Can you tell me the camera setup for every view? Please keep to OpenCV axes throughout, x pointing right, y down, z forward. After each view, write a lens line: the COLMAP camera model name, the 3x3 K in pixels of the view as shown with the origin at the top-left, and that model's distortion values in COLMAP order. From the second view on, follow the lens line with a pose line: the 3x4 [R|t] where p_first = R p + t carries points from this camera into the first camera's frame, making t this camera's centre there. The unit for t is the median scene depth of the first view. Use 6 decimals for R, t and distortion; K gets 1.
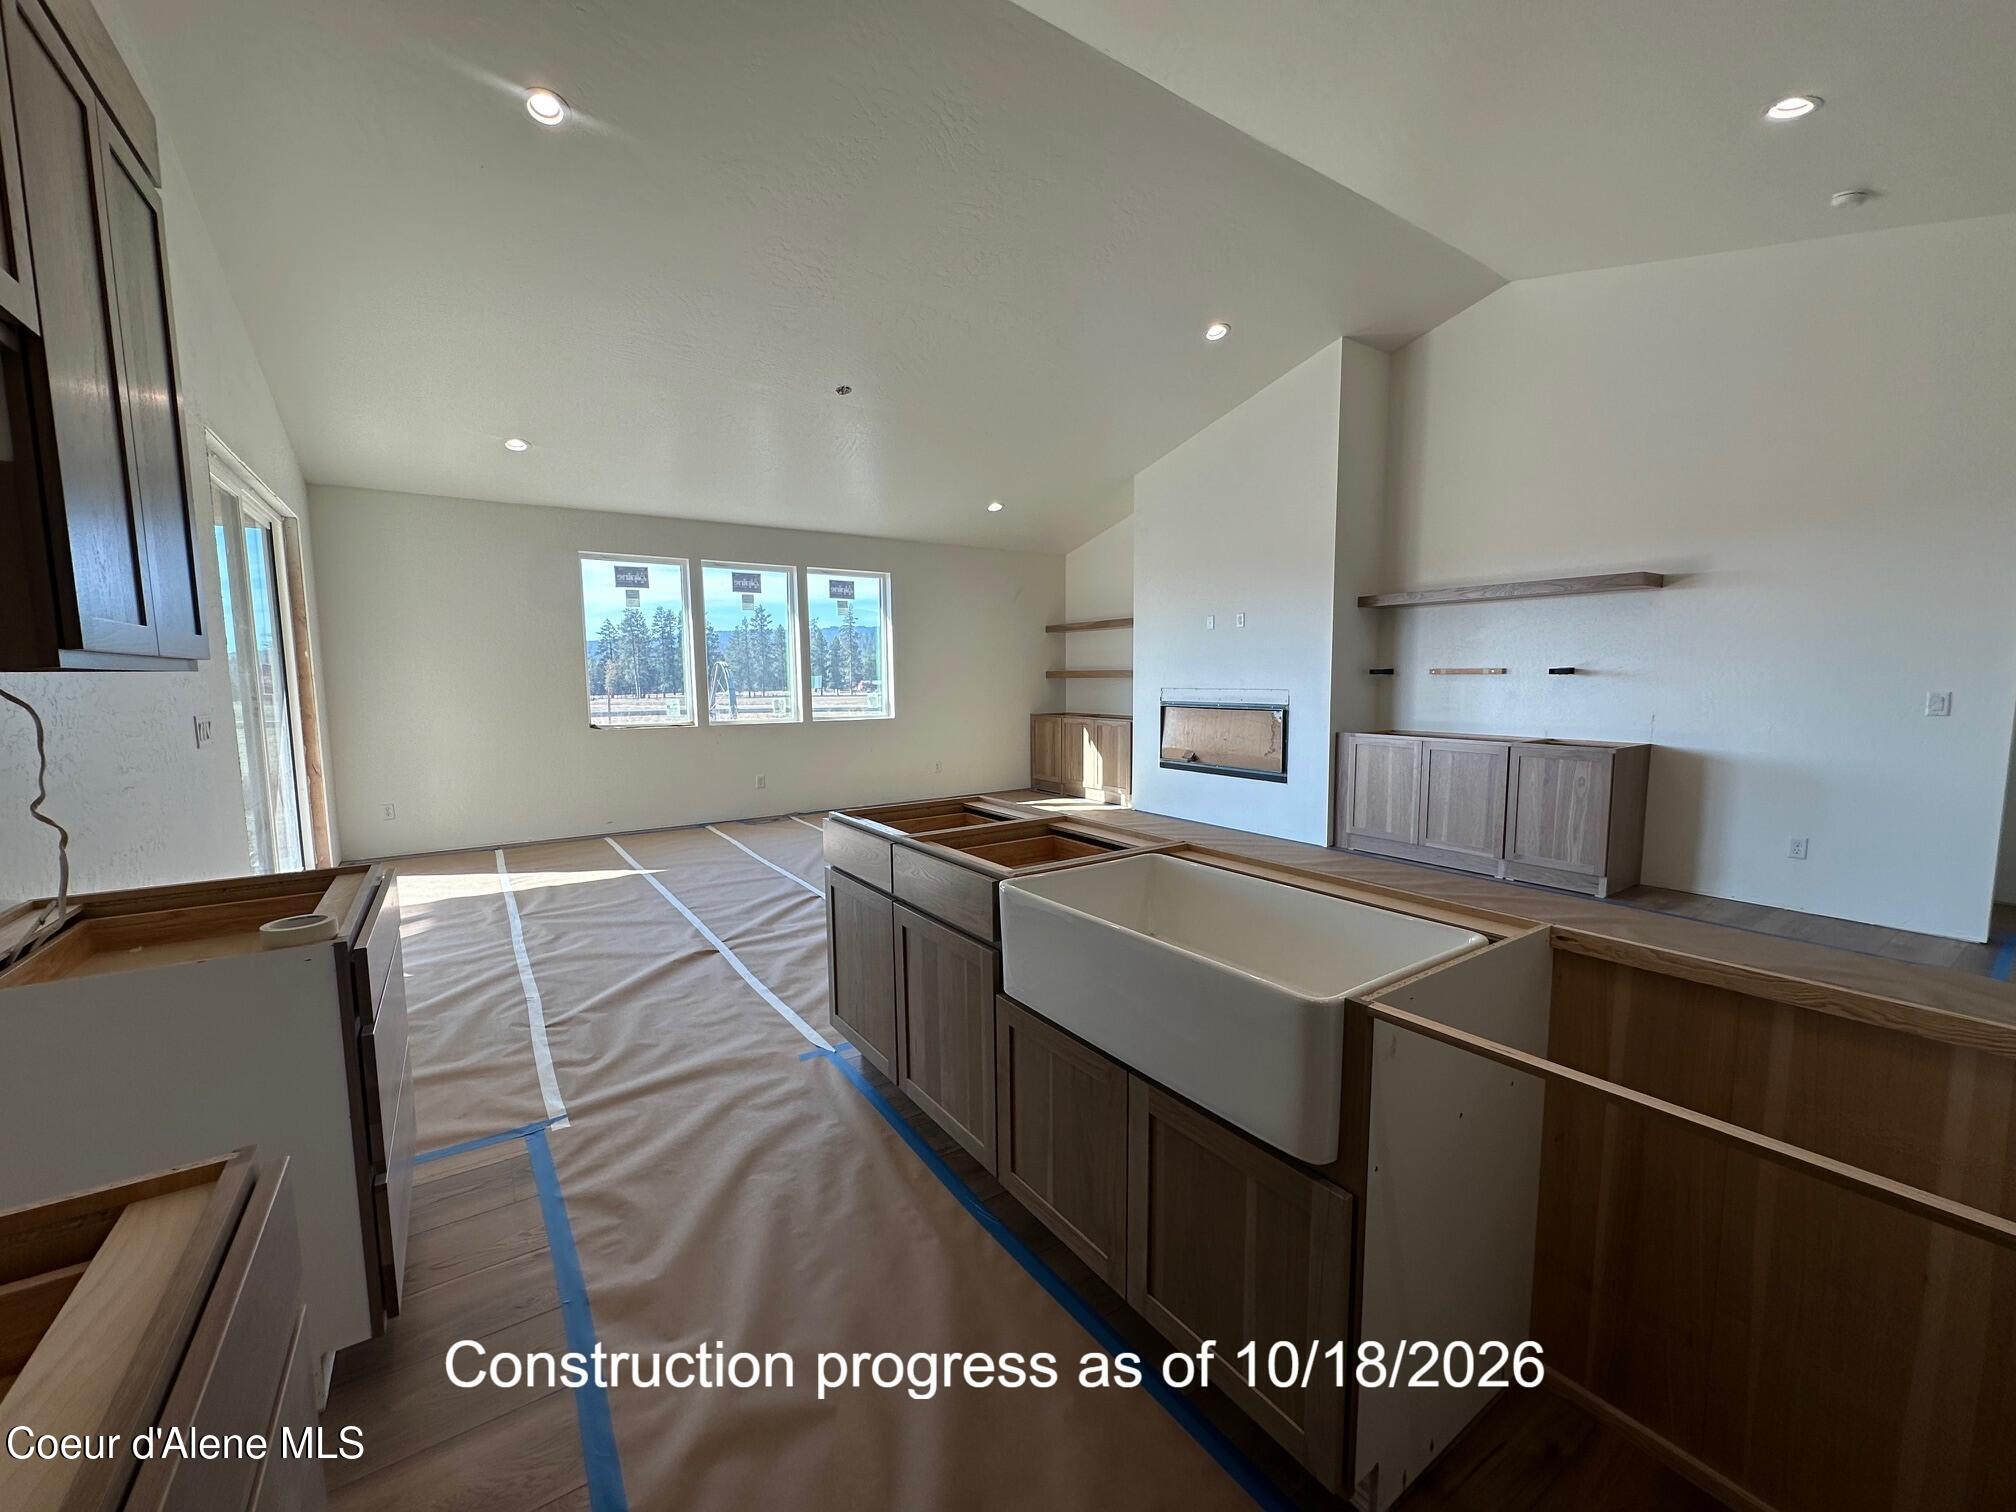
lens RADIAL K [[801.5, 0, 1004.4], [0, 801.5, 756.4], [0, 0, 1]] dist [-0.004102, 0.000116]
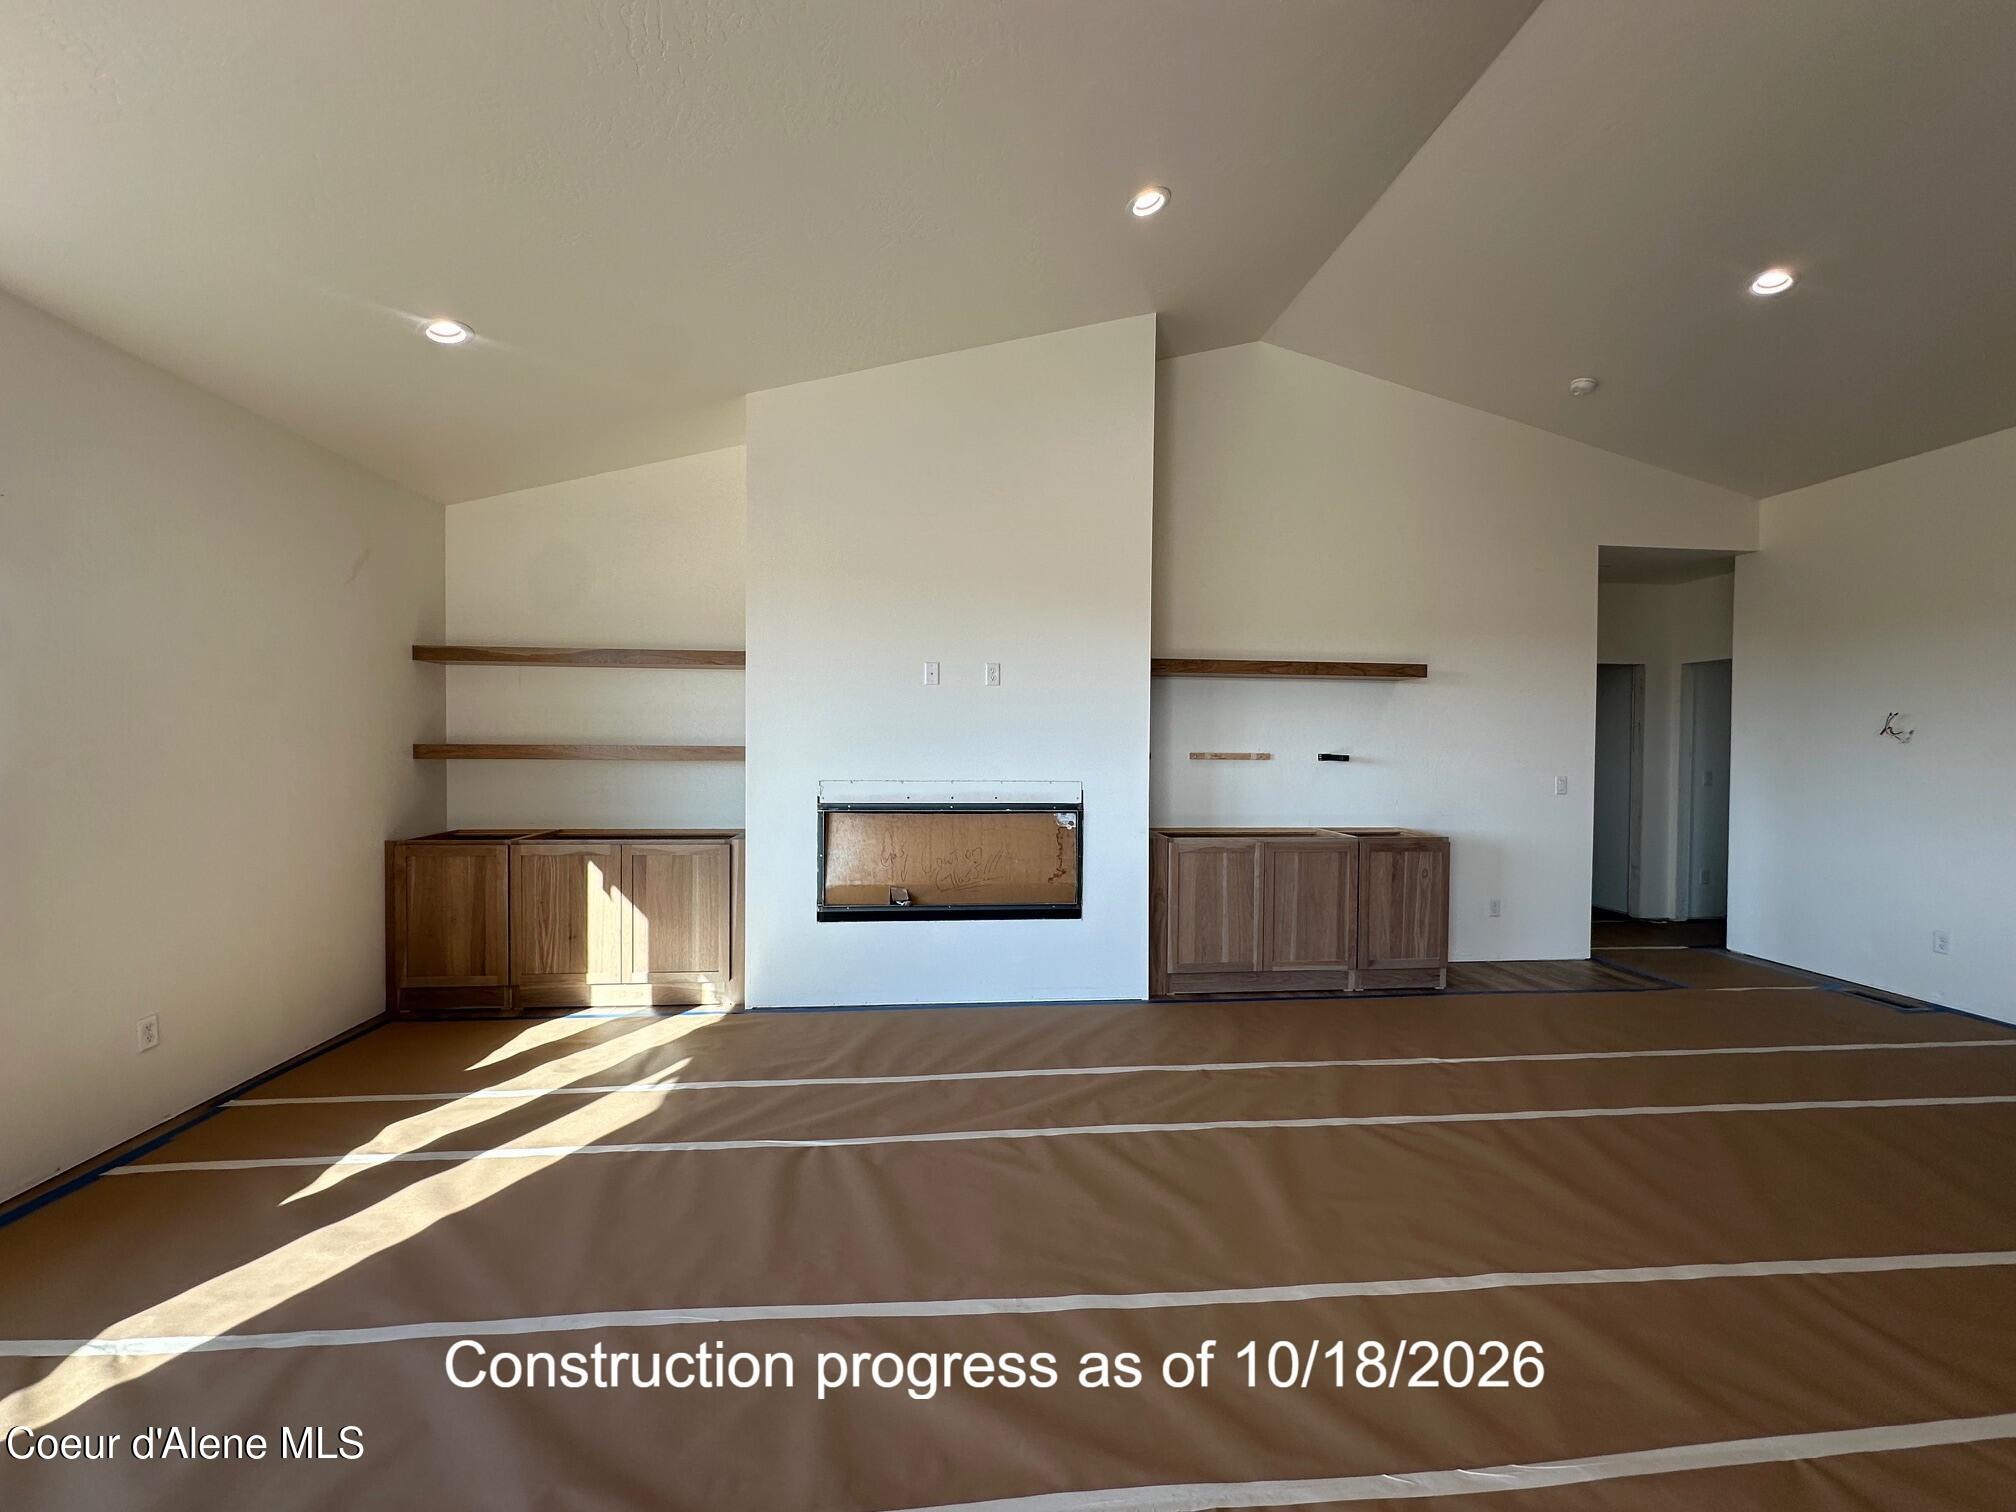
lens RADIAL K [[801.5, 0, 1001.5], [0, 801.5, 757.2], [0, 0, 1]] dist [-0.004102, 0.000116]
pose [[0.477226, -0.002381, 0.878777, -0.324879], [0.077413, 0.996223, -0.039340, -0.095075], [-0.875364, 0.086803, 0.475608, 0.847642]]
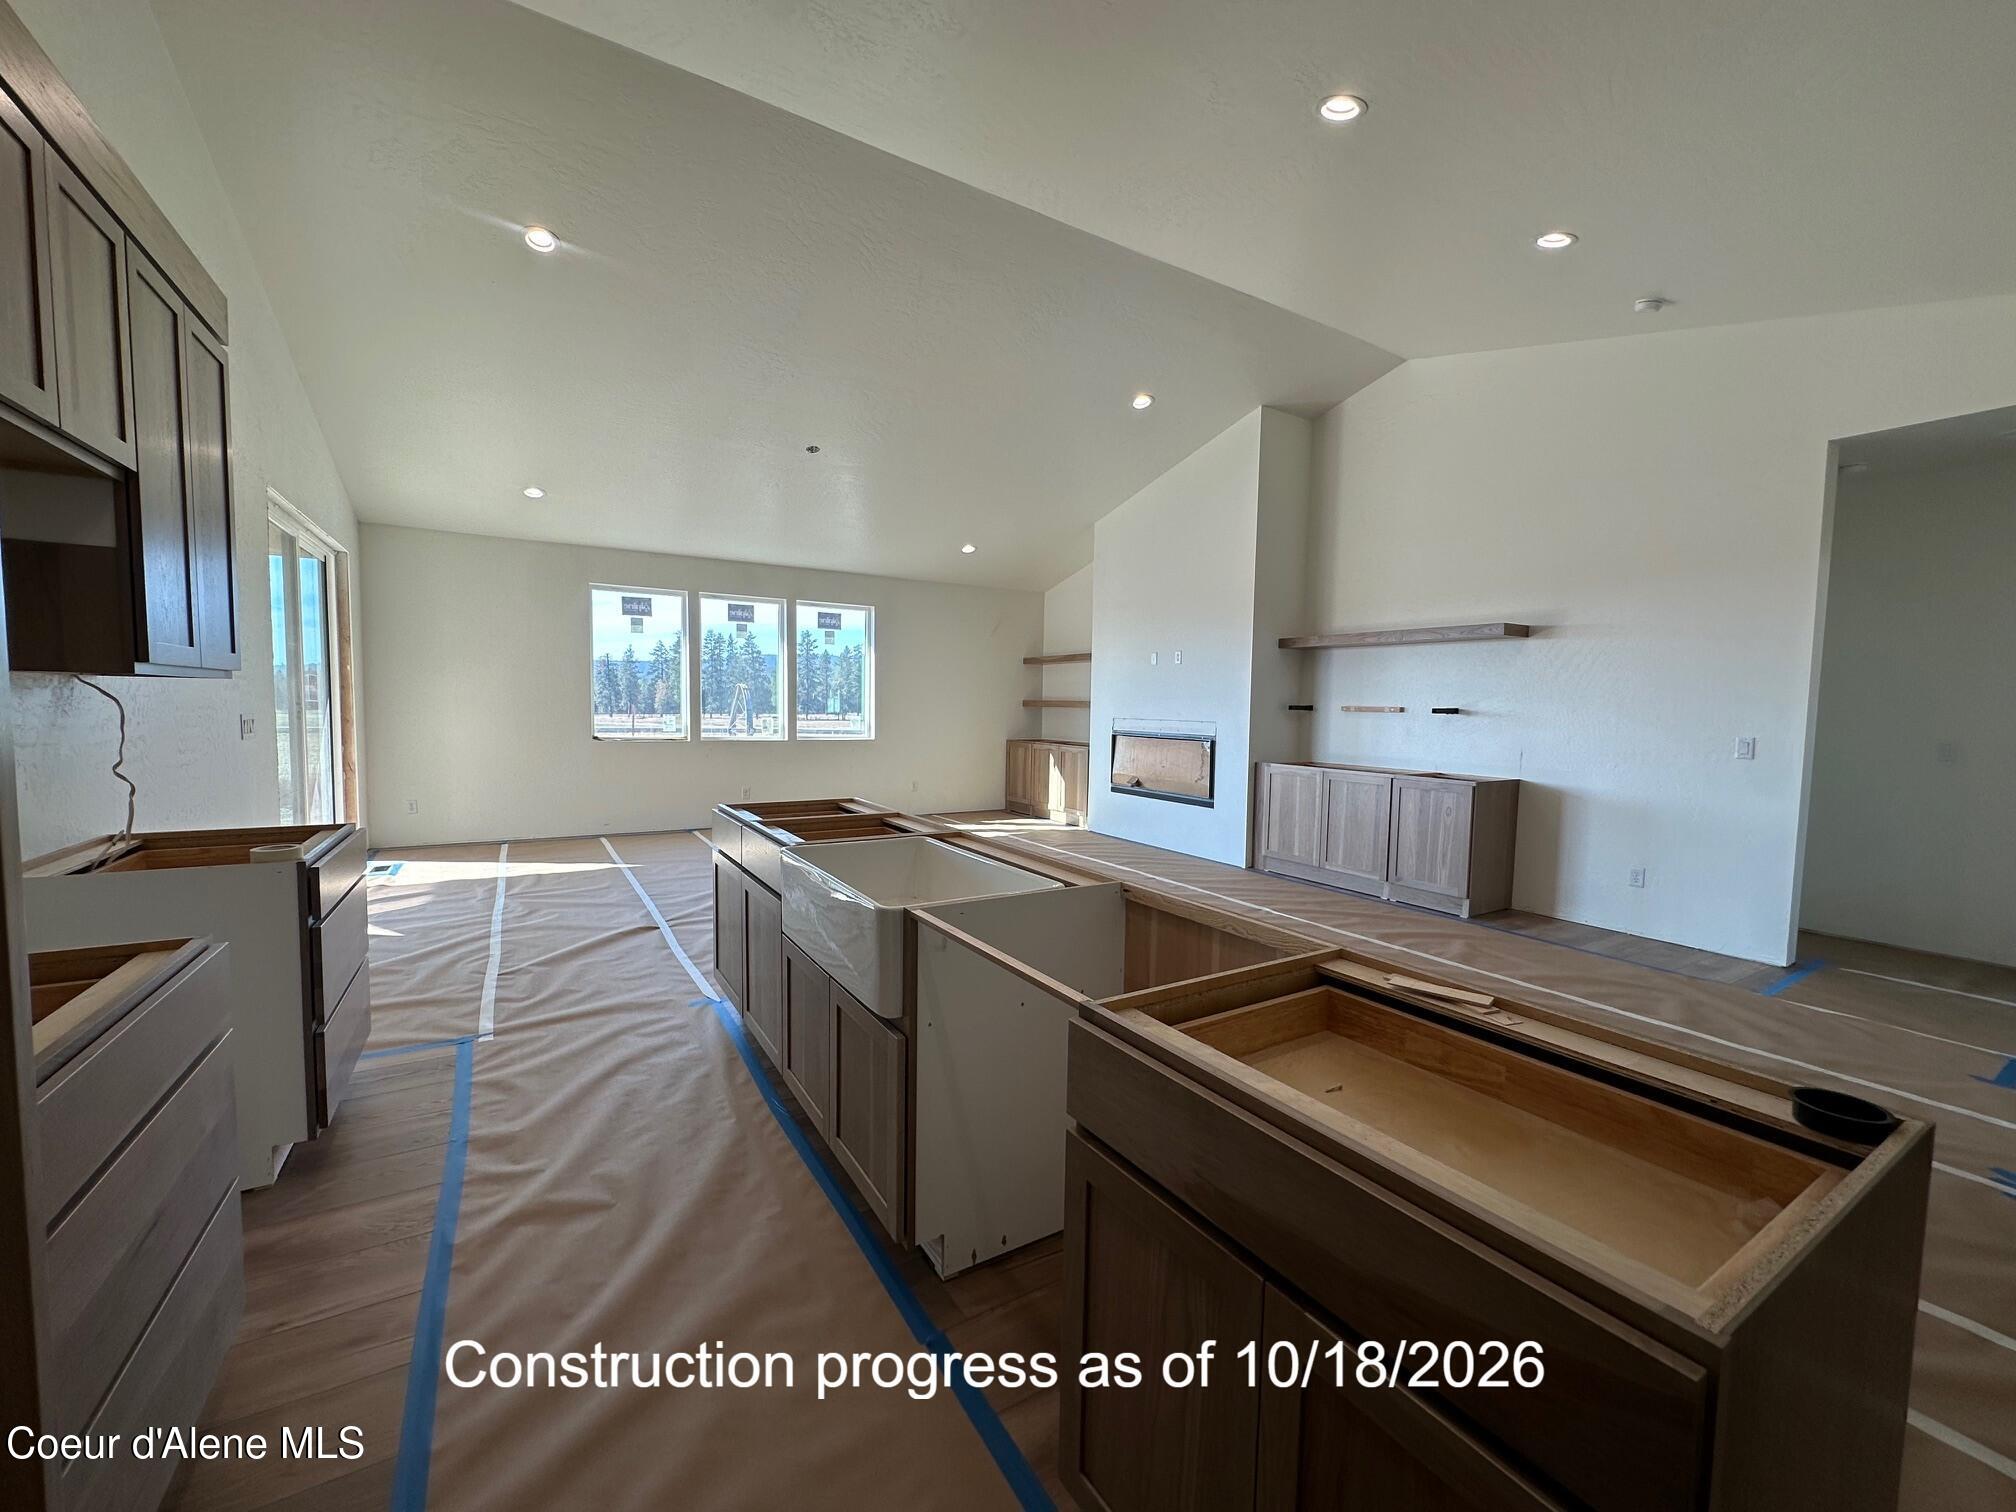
lens RADIAL K [[801.5, 0, 1004.9], [0, 801.5, 755.8], [0, 0, 1]] dist [-0.004102, 0.000116]
pose [[0.998339, 0.029808, -0.049308, 0.143337], [-0.031612, 0.998844, -0.036209, 0.012468], [0.048171, 0.037708, 0.998127, -0.113164]]
